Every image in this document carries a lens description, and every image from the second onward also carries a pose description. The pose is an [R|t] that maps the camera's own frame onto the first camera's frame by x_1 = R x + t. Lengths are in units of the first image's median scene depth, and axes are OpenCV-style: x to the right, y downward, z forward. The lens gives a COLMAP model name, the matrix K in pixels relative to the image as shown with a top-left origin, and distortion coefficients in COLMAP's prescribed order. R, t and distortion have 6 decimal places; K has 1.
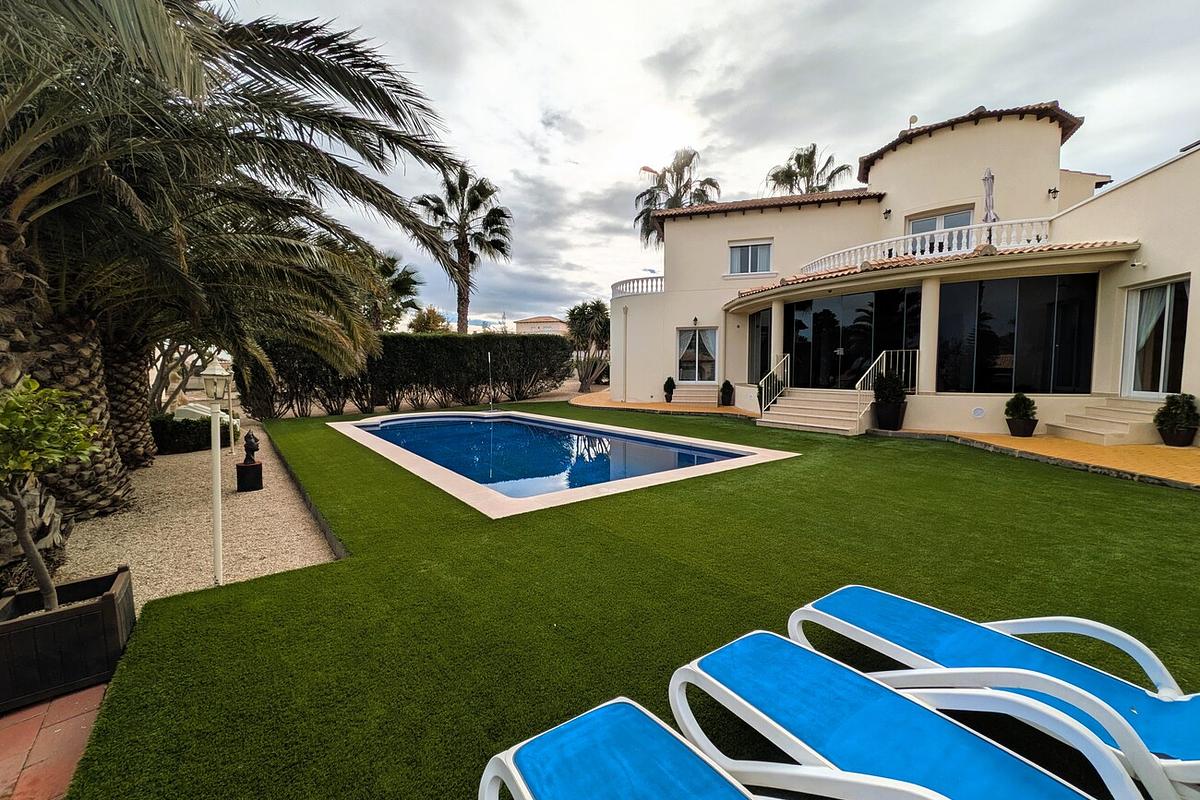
lens RADIAL K [[467.1, 0, 594.8], [0, 467.1, 400.7], [0, 0, 1]] dist [-0.001580, -0.000673]
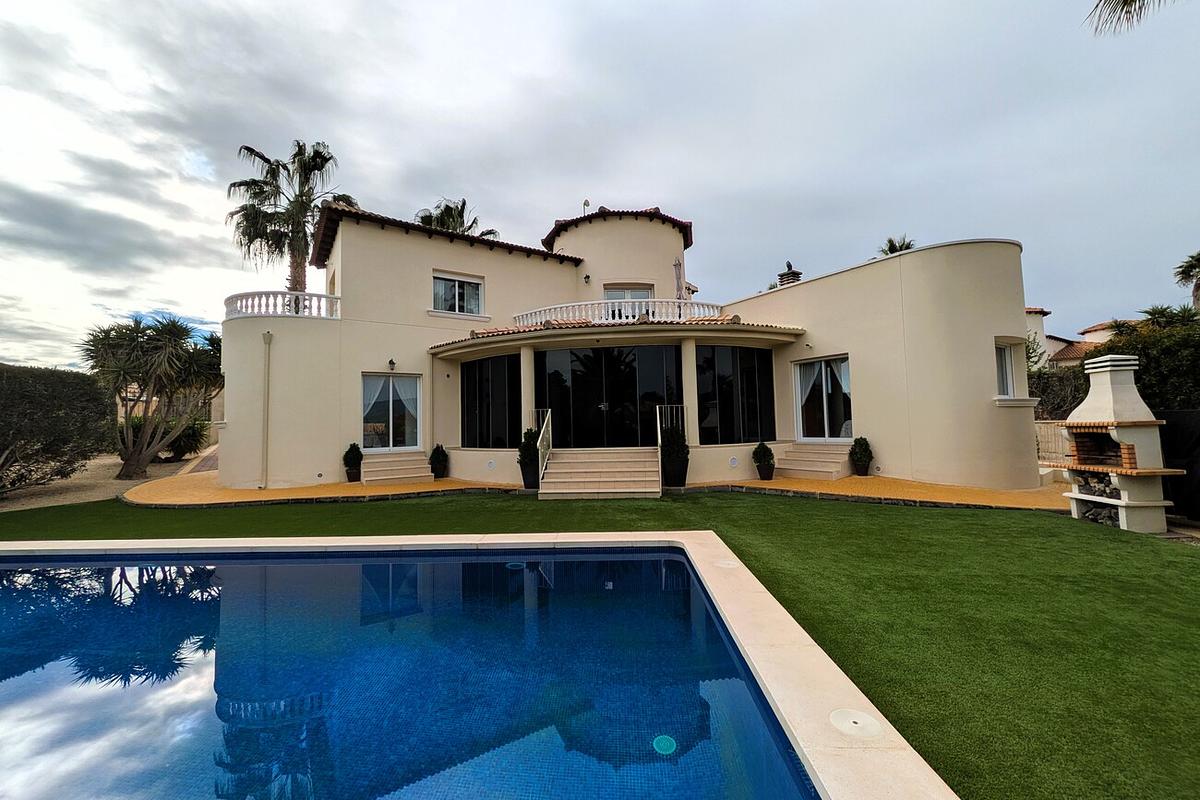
lens RADIAL K [[467.1, 0, 600.3], [0, 467.1, 398.5], [0, 0, 1]] dist [-0.001580, -0.000673]
pose [[0.634296, 0.027429, 0.772604, -0.148782], [0.076080, 0.992305, -0.097689, -0.023875], [-0.769338, 0.120744, 0.627328, 0.320673]]
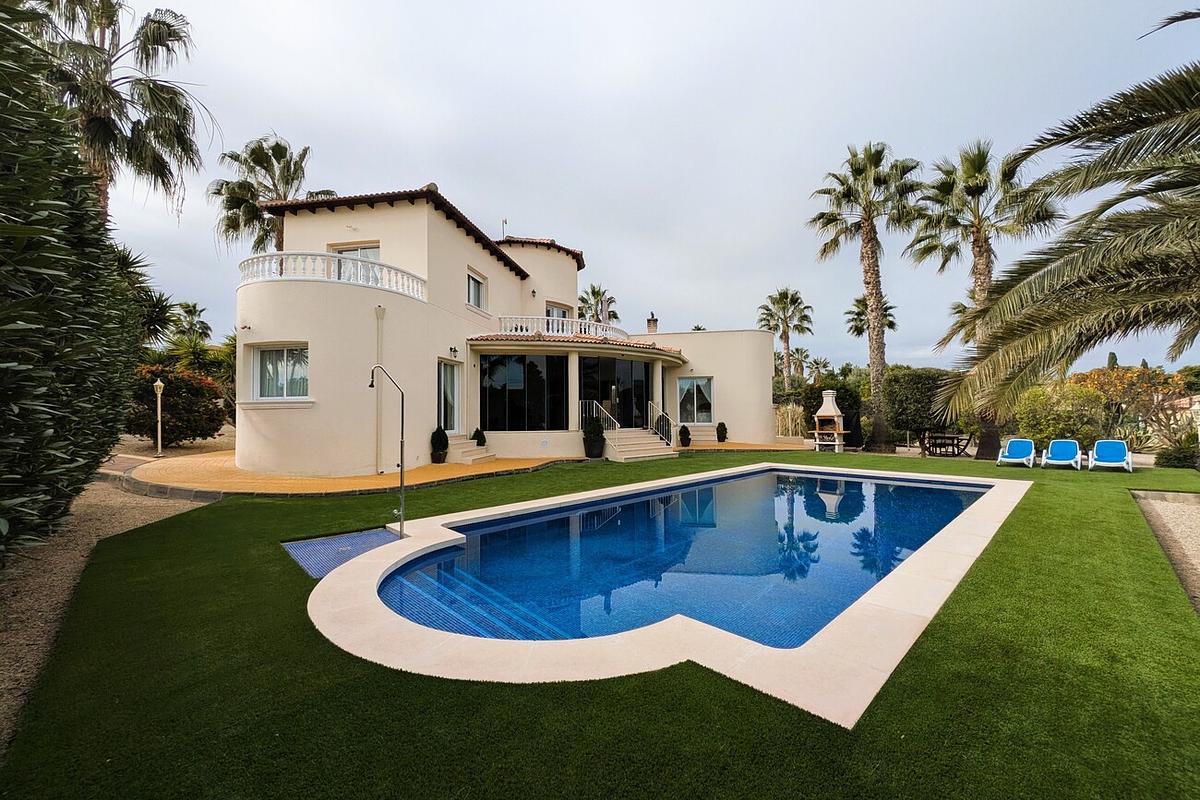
lens RADIAL K [[467.1, 0, 591.0], [0, 467.1, 395.6], [0, 0, 1]] dist [-0.001580, -0.000673]
pose [[-0.109647, 0.035855, 0.993324, -0.603410], [0.072483, 0.996977, -0.027986, -0.065455], [-0.991324, 0.068930, -0.111914, 0.926140]]
